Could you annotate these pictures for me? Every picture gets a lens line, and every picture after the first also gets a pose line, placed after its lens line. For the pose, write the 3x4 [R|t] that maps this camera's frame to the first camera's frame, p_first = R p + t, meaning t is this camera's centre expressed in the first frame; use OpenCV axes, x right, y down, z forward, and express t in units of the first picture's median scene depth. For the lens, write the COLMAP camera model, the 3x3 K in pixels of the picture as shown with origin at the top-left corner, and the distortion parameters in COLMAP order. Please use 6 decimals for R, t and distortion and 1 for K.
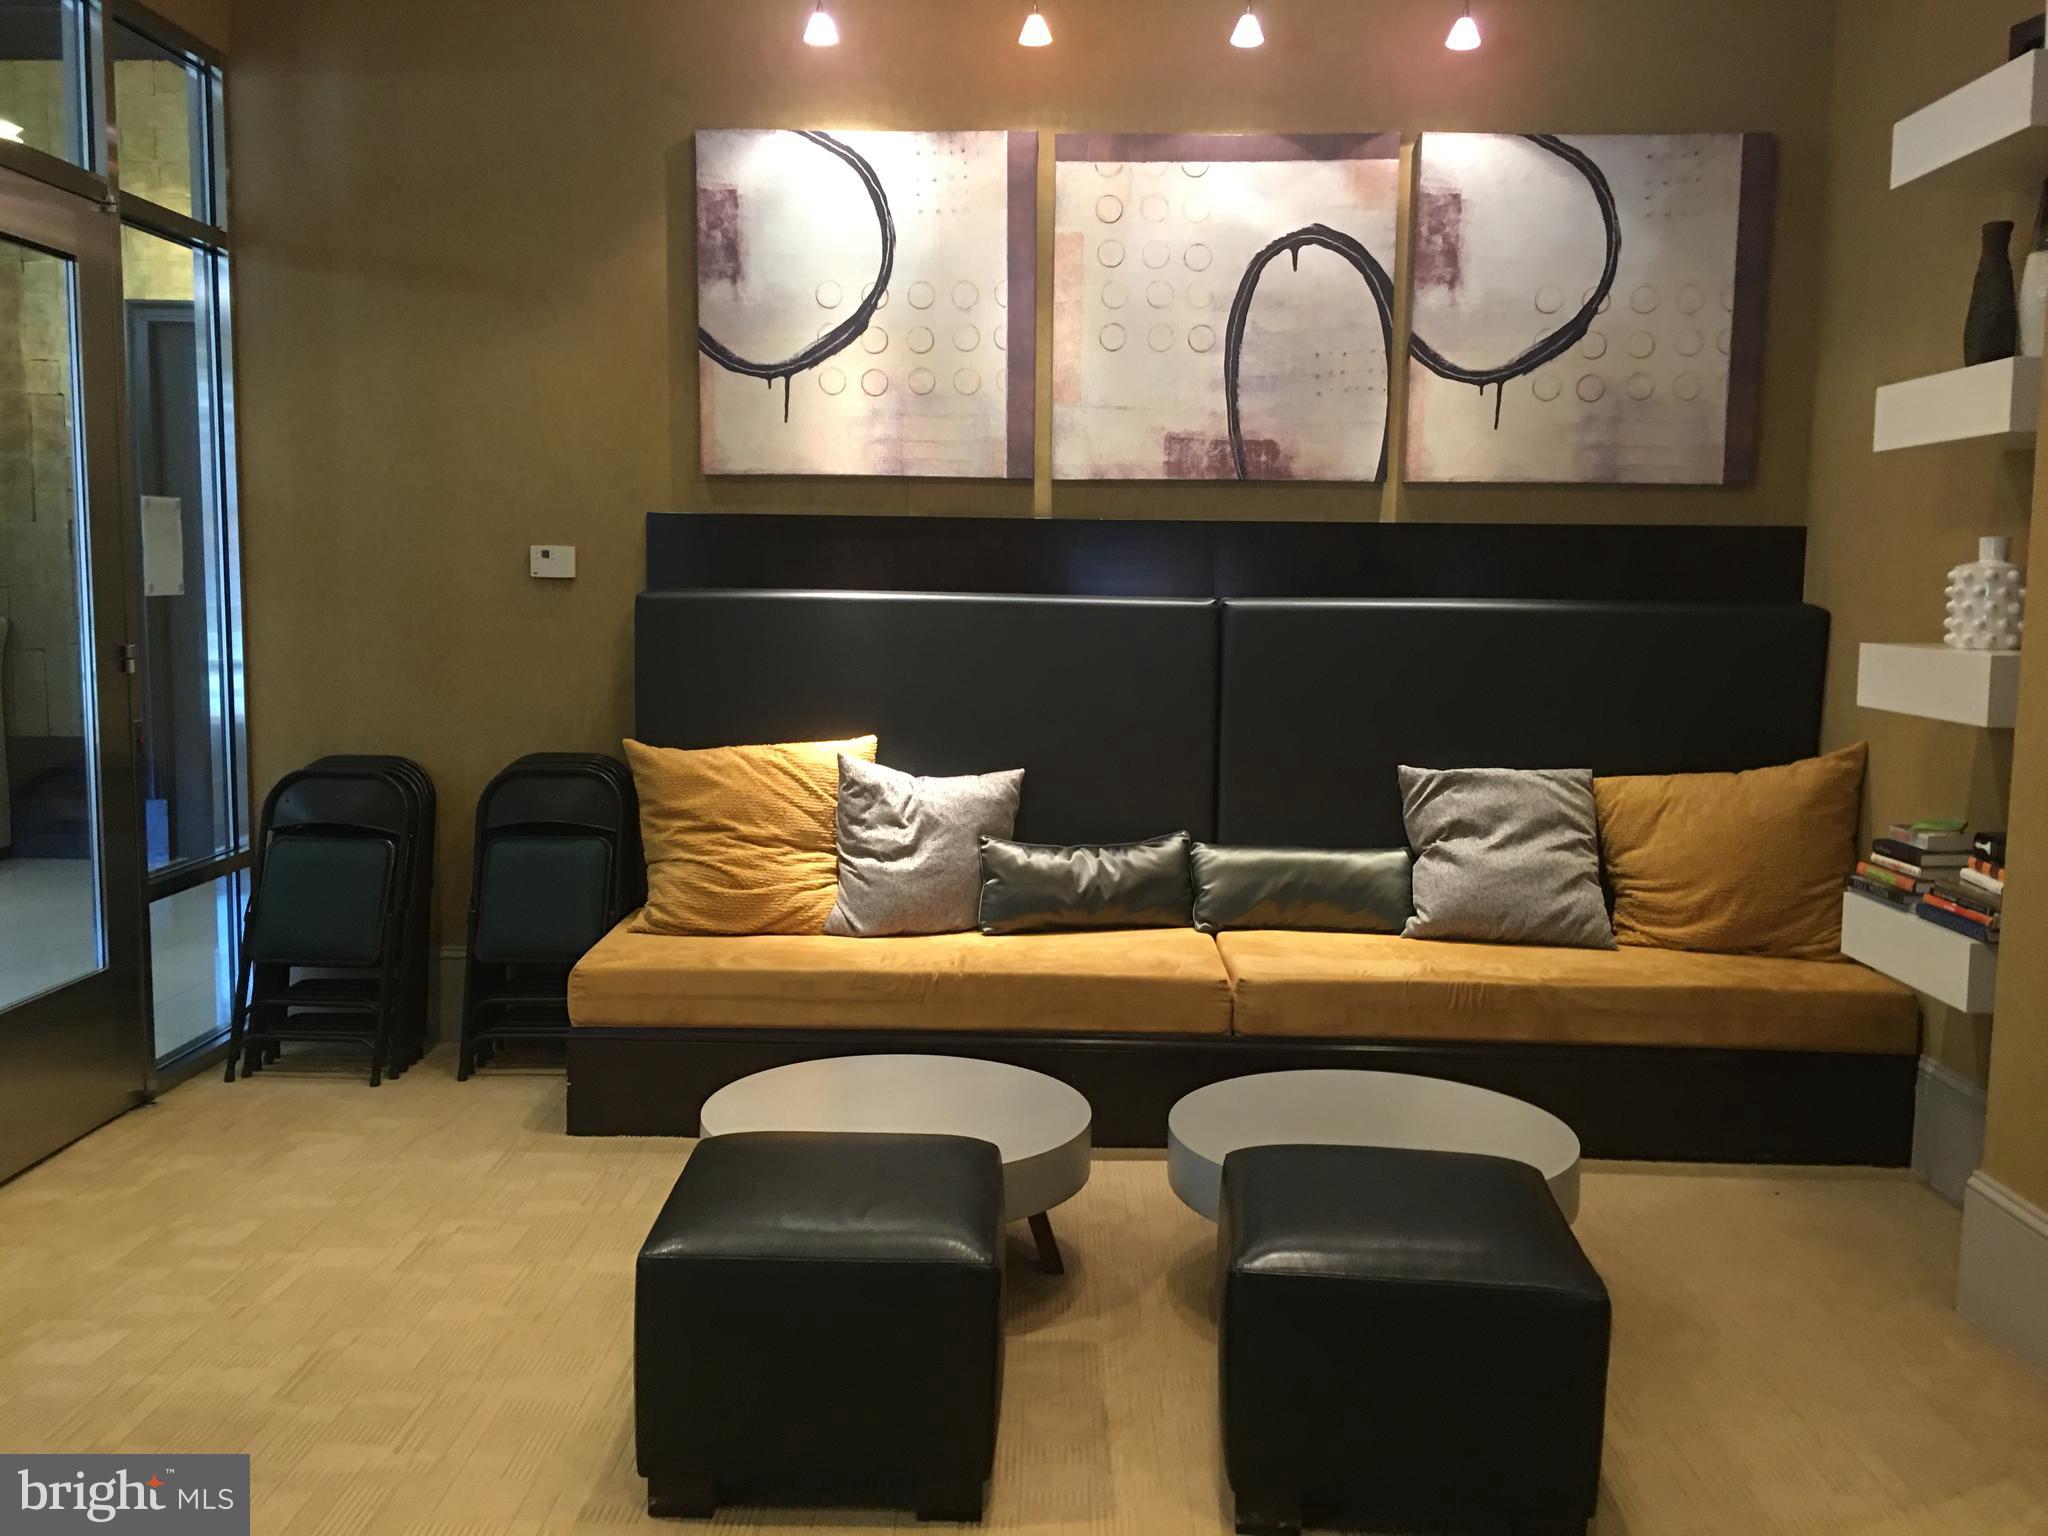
lens RADIAL K [[1742.3, 0, 1031.9], [0, 1742.3, 737.8], [0, 0, 1]] dist [0.079965, -0.116299]
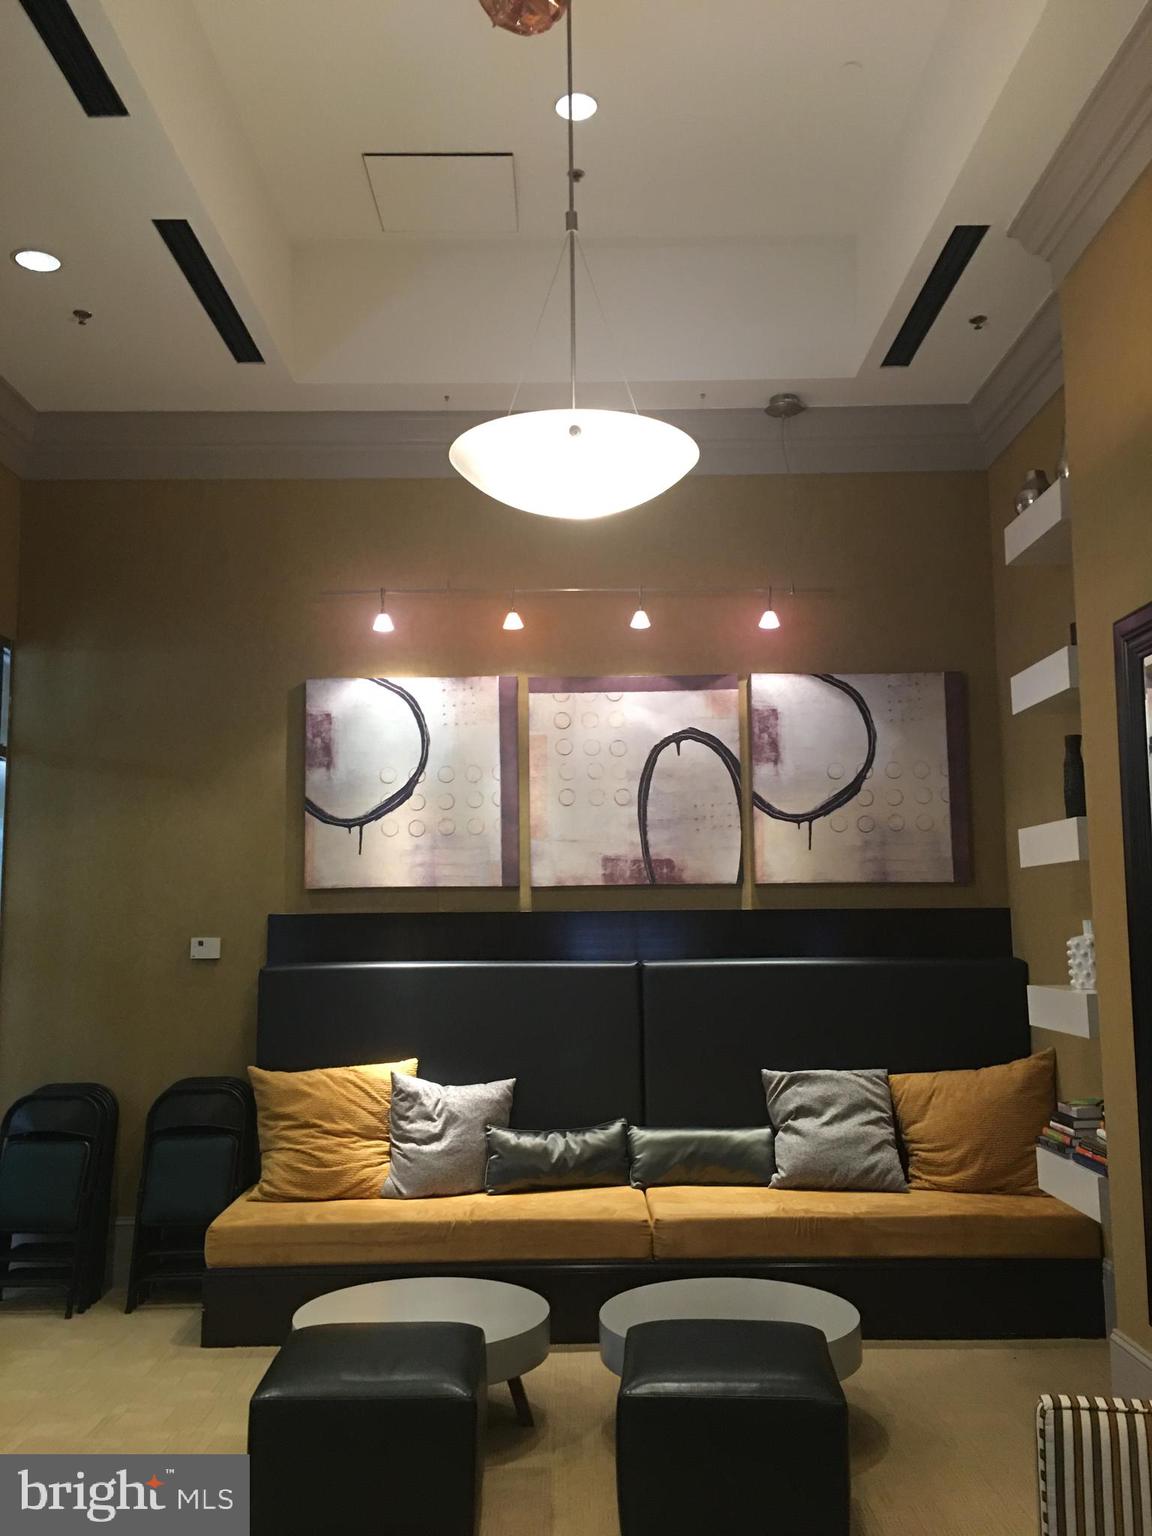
lens RADIAL K [[1306.7, 0, 590.0], [0, 1306.7, 775.8], [0, 0, 1]] dist [0.079965, -0.116299]
pose [[0.999440, -0.020739, 0.026255, 0.036556], [0.025708, 0.978231, -0.205922, -0.002836], [-0.021412, 0.206482, 0.978216, -0.168778]]
